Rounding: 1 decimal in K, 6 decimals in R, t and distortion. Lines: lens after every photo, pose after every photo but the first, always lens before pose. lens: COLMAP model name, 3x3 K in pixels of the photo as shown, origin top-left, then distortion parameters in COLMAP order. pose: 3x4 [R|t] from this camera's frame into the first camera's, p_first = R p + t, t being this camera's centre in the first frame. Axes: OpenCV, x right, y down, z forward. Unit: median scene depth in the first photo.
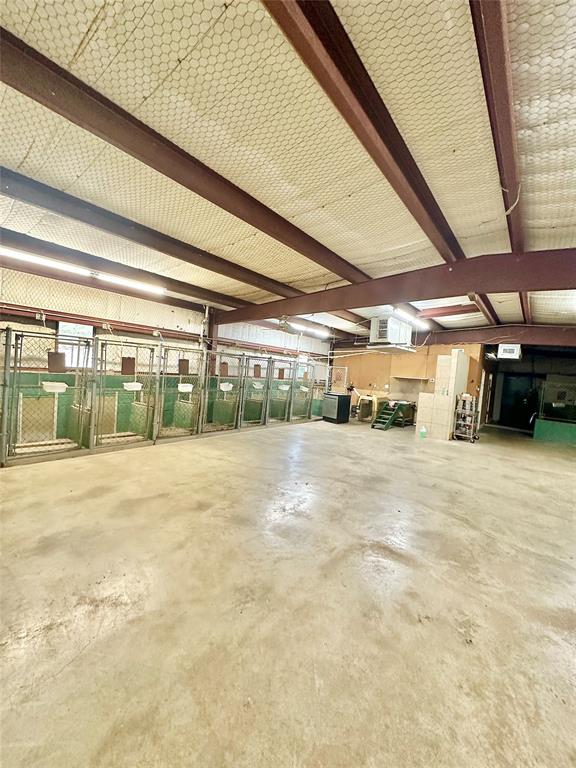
lens RADIAL K [[306.9, 0, 288.5], [0, 306.9, 383.4], [0, 0, 1]] dist [-0.002462, 0.000594]
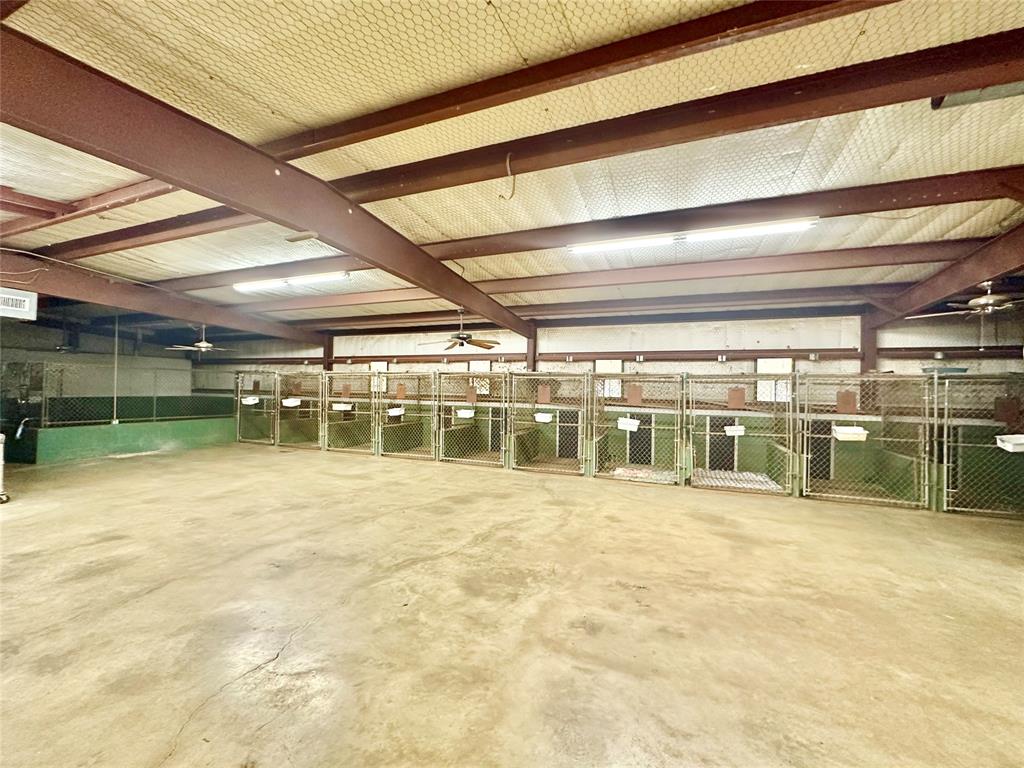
lens RADIAL K [[409.2, 0, 512.4], [0, 409.2, 386.5], [0, 0, 1]] dist [-0.002462, 0.000594]
pose [[-0.296134, -0.080891, 0.951715, -0.372089], [0.002293, 0.996344, 0.085398, -0.056693], [-0.955144, 0.027472, -0.294866, 0.947198]]
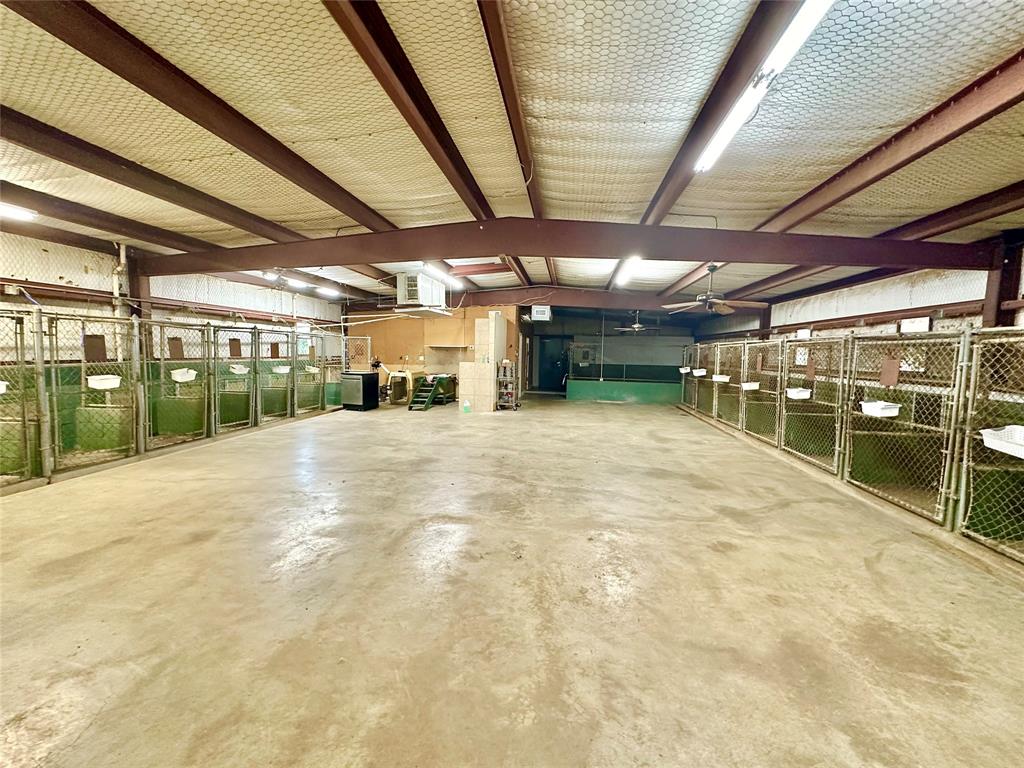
lens RADIAL K [[409.2, 0, 513.4], [0, 409.2, 384.8], [0, 0, 1]] dist [-0.002462, 0.000594]
pose [[0.854713, -0.103102, 0.508759, -0.089132], [0.069330, 0.993970, 0.084957, 0.010717], [-0.514450, -0.037342, 0.856707, -0.169684]]
